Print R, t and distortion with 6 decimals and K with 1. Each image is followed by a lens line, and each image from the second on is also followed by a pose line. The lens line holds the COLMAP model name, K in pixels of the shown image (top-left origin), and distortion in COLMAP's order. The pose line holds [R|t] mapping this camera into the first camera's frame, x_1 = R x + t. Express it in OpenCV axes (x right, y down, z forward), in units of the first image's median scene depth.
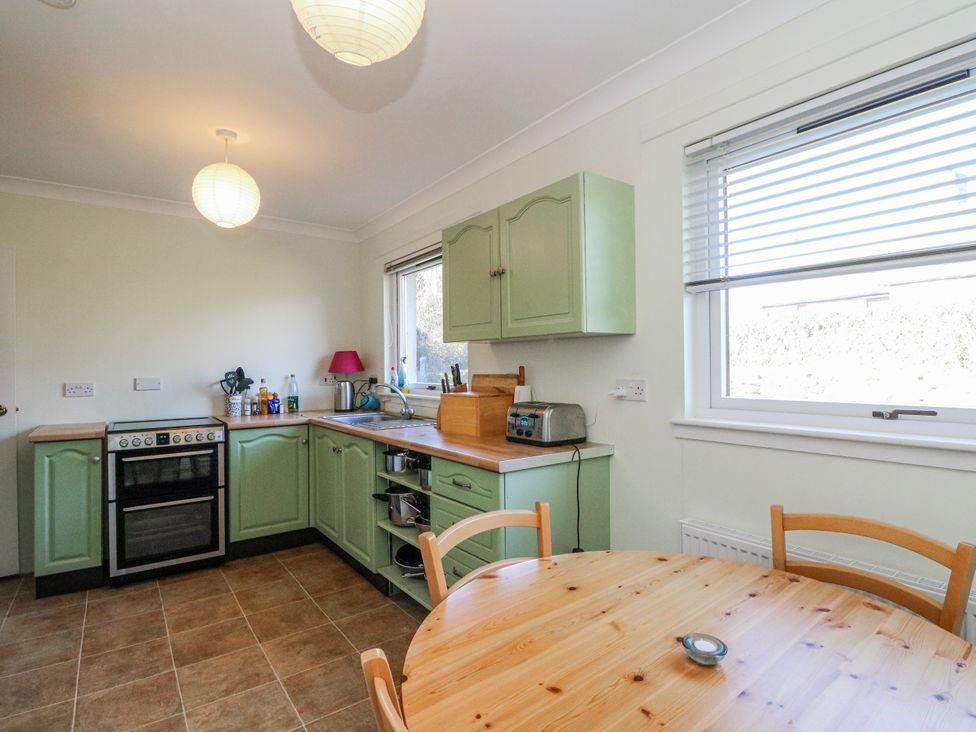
lens RADIAL K [[509.6, 0, 493.1], [0, 509.6, 358.9], [0, 0, 1]] dist [-0.004907, -0.007444]
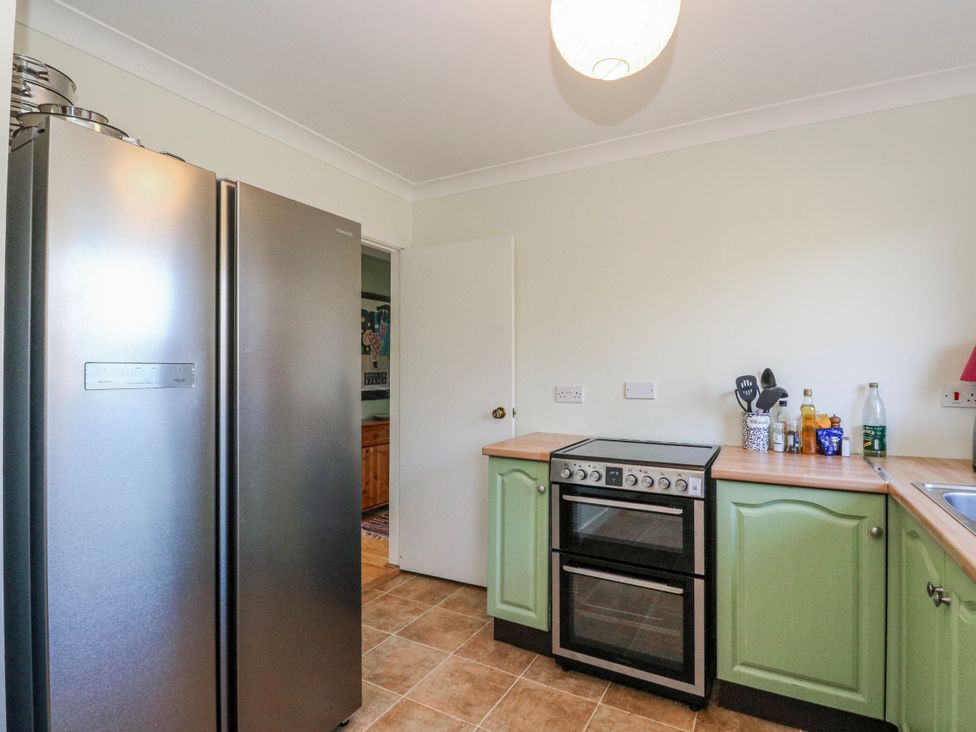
lens RADIAL K [[509.6, 0, 491.9], [0, 509.6, 363.9], [0, 0, 1]] dist [-0.004907, -0.007444]
pose [[0.409022, -0.003400, -0.912518, -0.106772], [0.010336, 0.999946, 0.000907, 0.009091], [0.912466, -0.009803, 0.409035, 0.558449]]
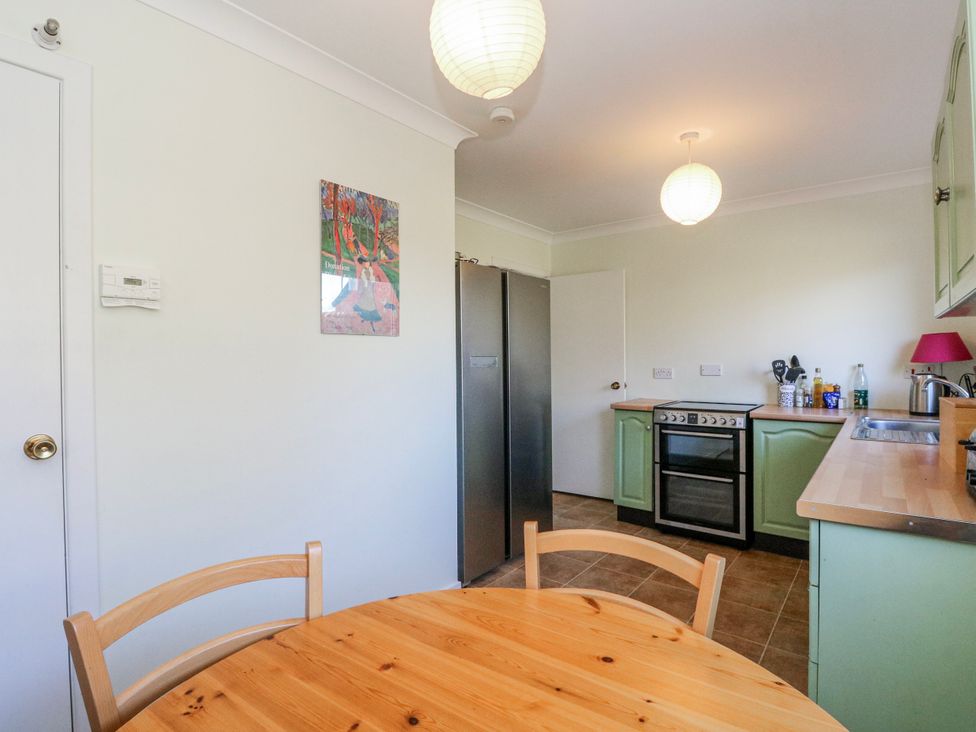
lens RADIAL K [[509.6, 0, 489.2], [0, 509.6, 362.6], [0, 0, 1]] dist [-0.004907, -0.007444]
pose [[0.259933, 0.013492, -0.965532, 0.317015], [0.019595, 0.999623, 0.019243, 0.000886], [0.965428, -0.023922, 0.259571, 0.252360]]
